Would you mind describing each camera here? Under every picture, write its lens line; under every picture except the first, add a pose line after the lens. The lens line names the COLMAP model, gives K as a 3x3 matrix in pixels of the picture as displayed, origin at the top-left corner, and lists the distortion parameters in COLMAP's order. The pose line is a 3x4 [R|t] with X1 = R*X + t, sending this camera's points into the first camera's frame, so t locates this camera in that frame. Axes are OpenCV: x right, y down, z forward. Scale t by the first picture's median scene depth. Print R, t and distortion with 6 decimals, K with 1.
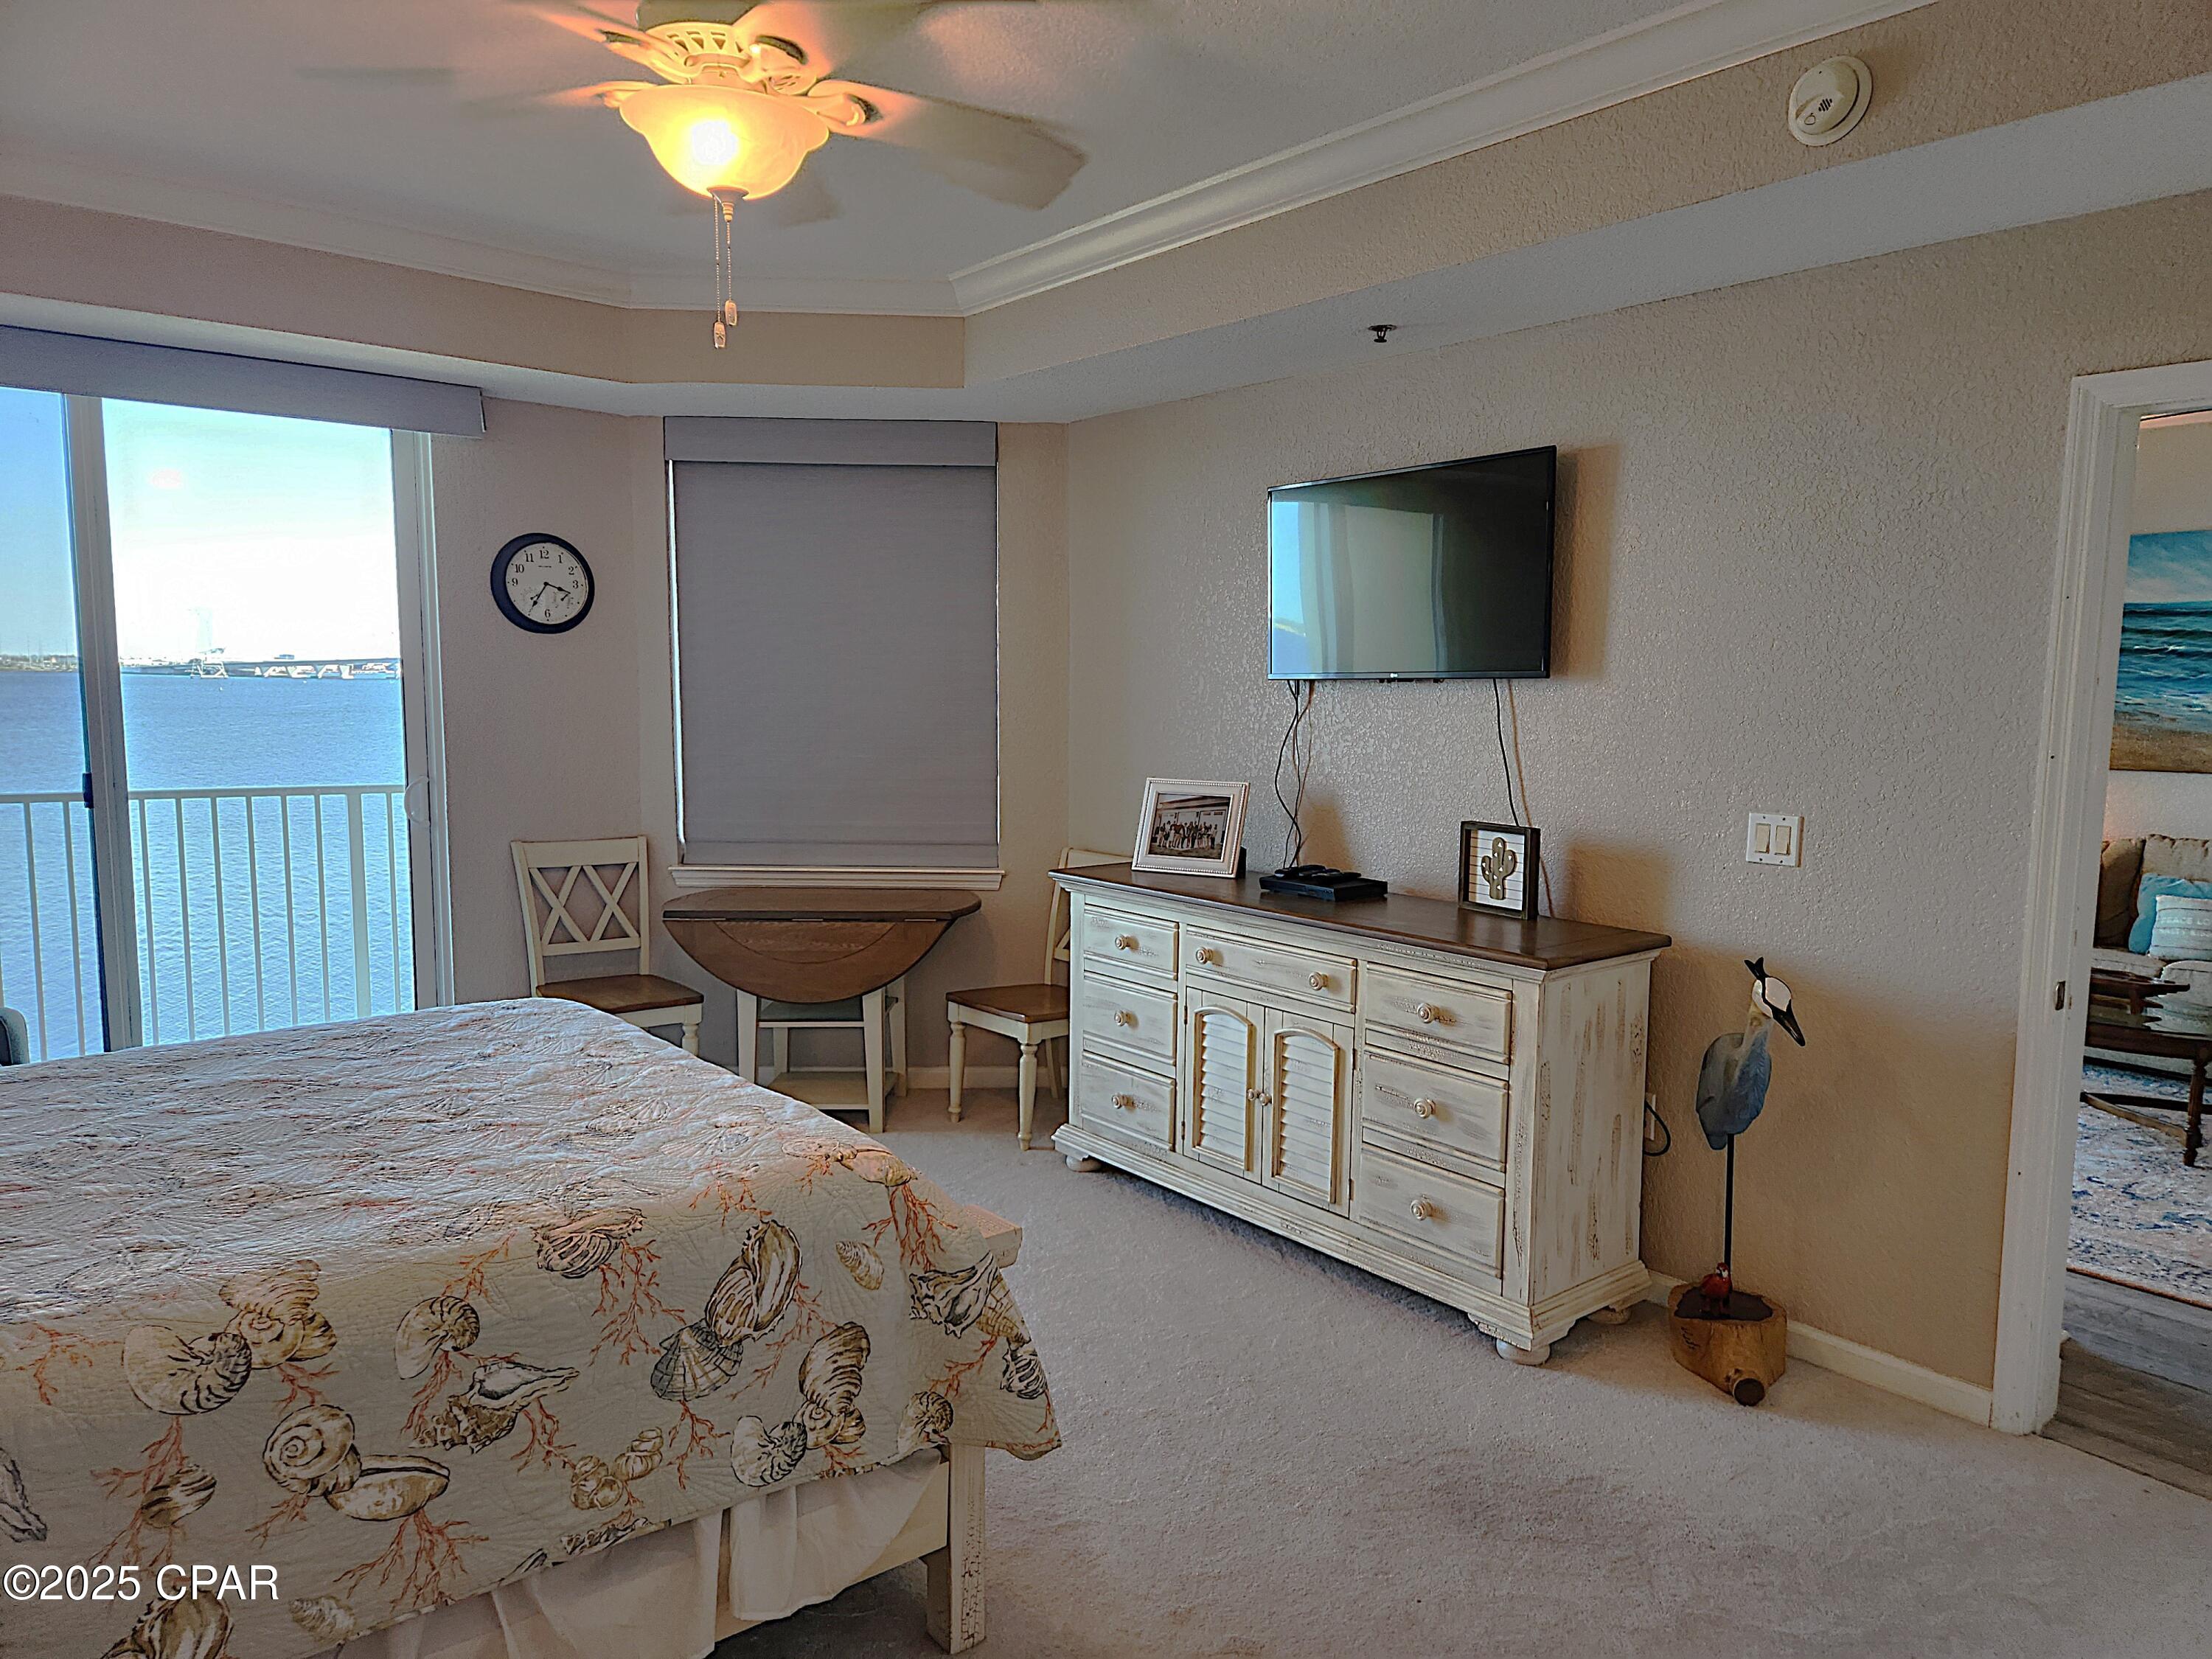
lens RADIAL K [[1457.7, 0, 1114.9], [0, 1457.7, 837.0], [0, 0, 1]] dist [0.111231, -0.090085]
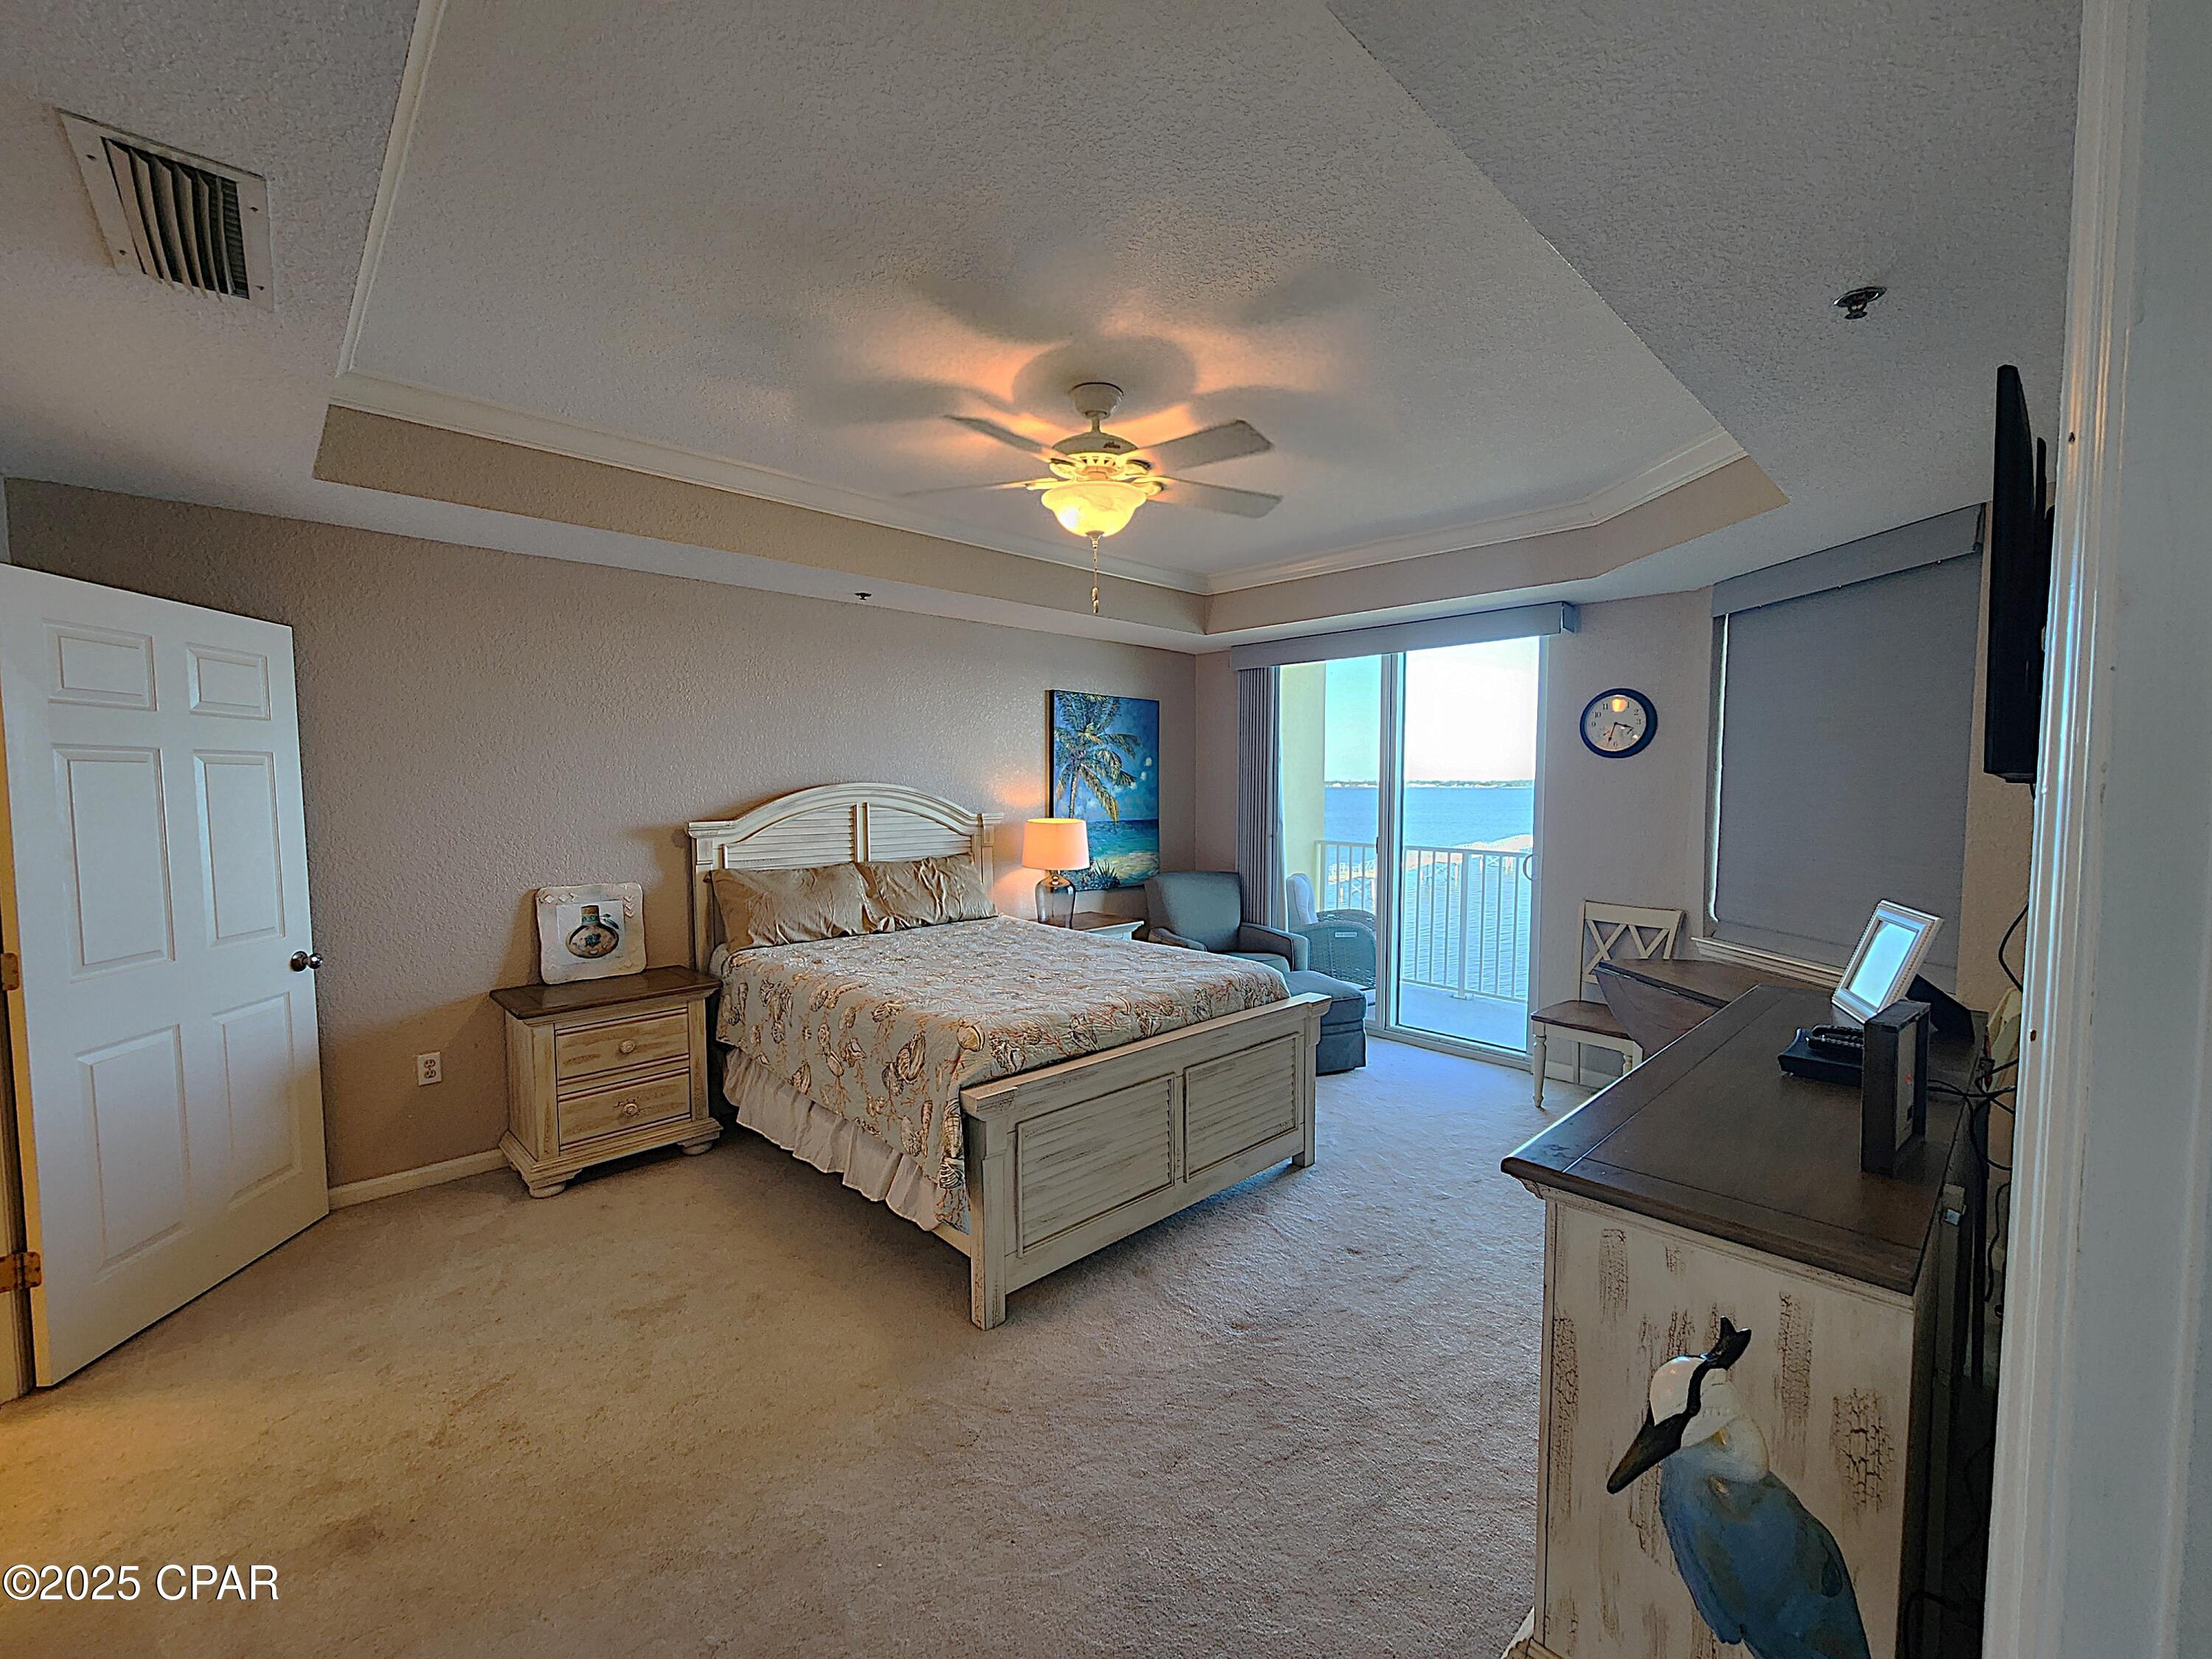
lens RADIAL K [[914.5, 0, 1115.9], [0, 914.5, 834.9], [0, 0, 1]] dist [0.001268, 0.000242]
pose [[0.081523, 0.045539, -0.995631, 0.610039], [-0.108097, 0.993467, 0.036589, -0.060225], [0.990792, 0.104642, 0.085913, 0.629612]]
